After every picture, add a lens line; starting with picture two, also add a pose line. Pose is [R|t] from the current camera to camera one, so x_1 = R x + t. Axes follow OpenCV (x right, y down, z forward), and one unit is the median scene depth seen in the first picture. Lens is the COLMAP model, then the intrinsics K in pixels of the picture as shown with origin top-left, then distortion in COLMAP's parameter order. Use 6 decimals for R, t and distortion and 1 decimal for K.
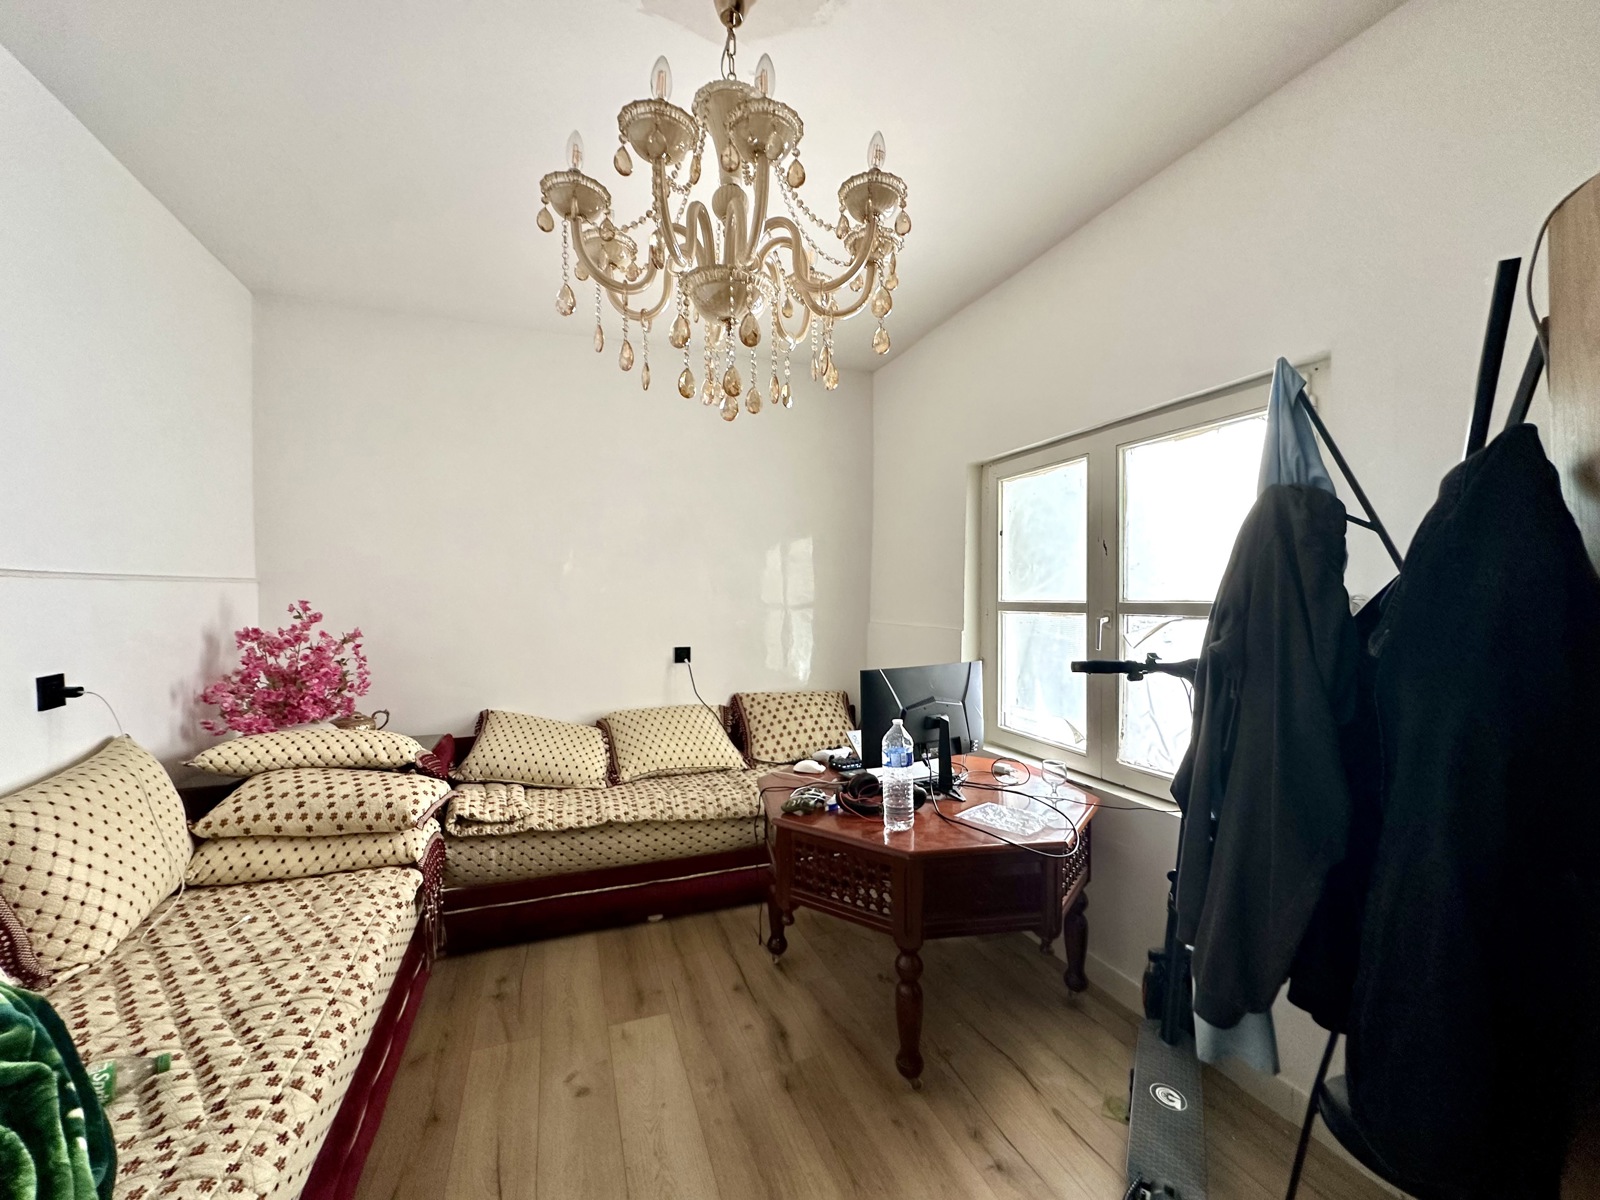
lens RADIAL K [[638.4, 0, 802.5], [0, 638.4, 597.6], [0, 0, 1]] dist [-0.008406, 0.001522]
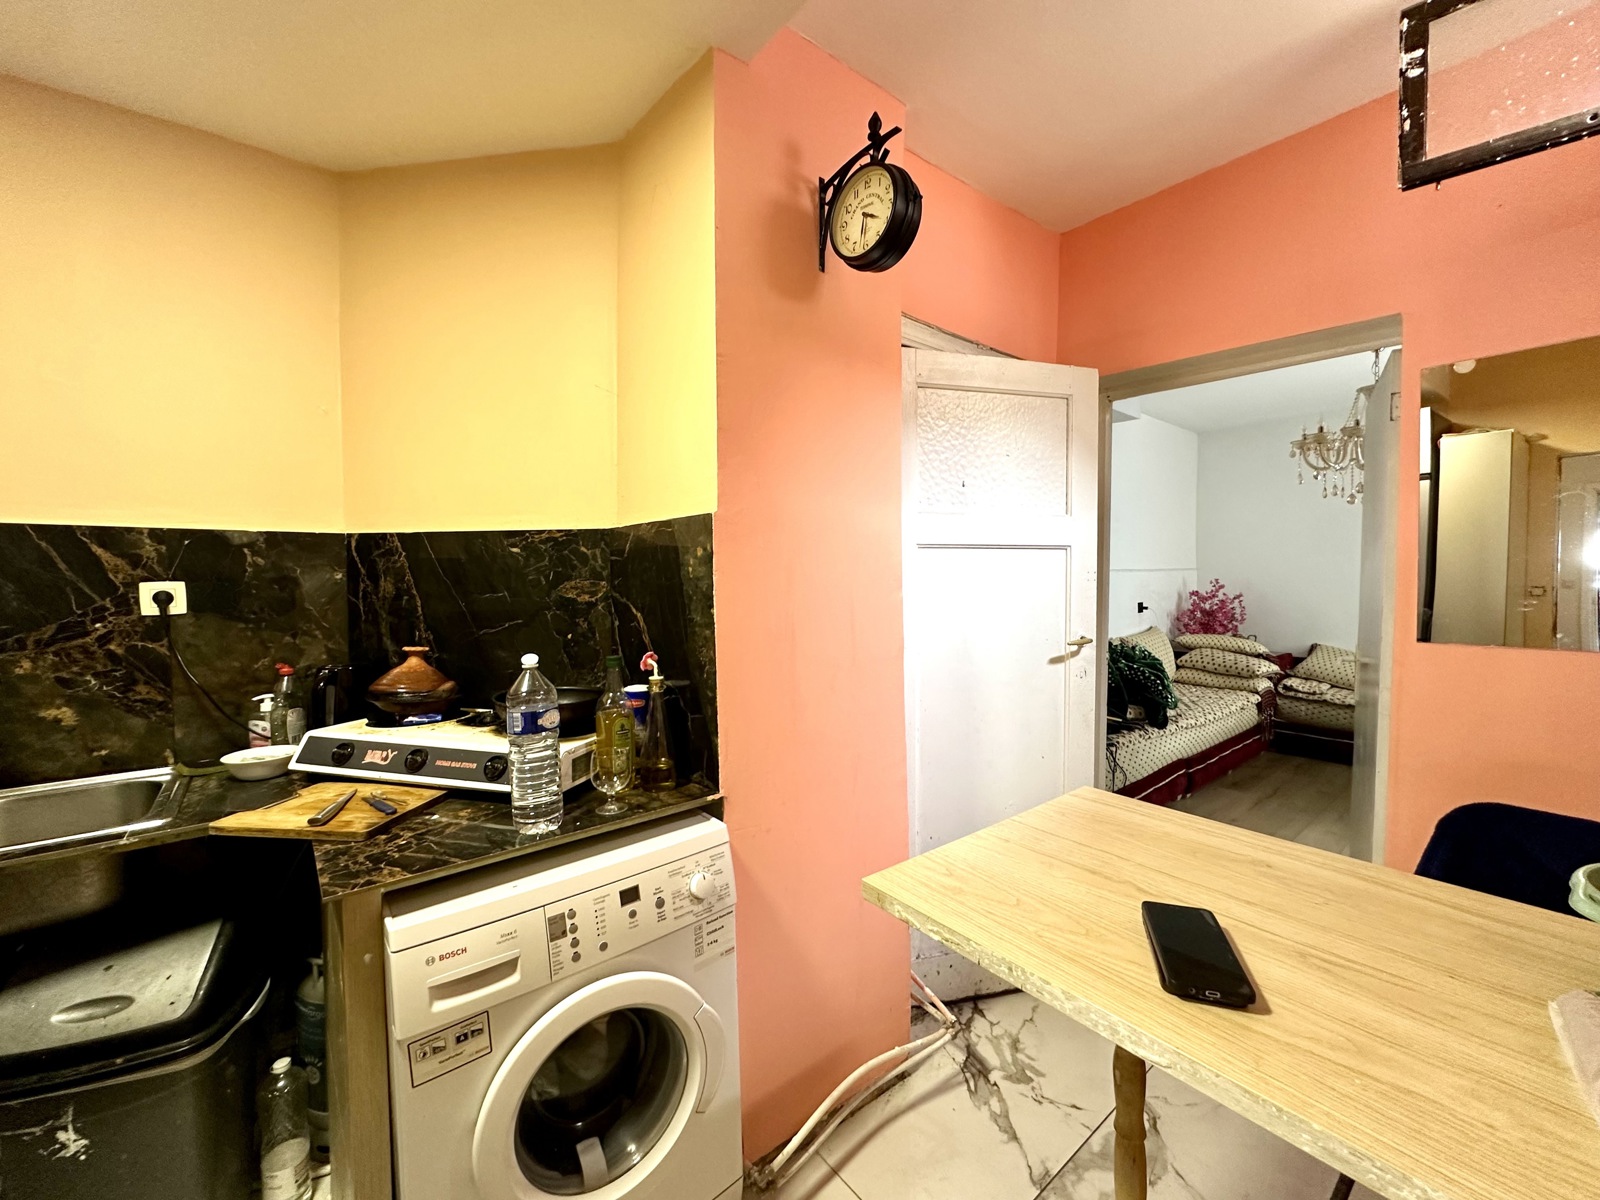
lens RADIAL K [[638.4, 0, 803.0], [0, 638.4, 598.9], [0, 0, 1]] dist [-0.008406, 0.001522]
pose [[0.318609, 0.036432, -0.947186, 0.912643], [0.001276, 0.999244, 0.038863, -0.014484], [0.947885, -0.013591, 0.318322, -1.140274]]
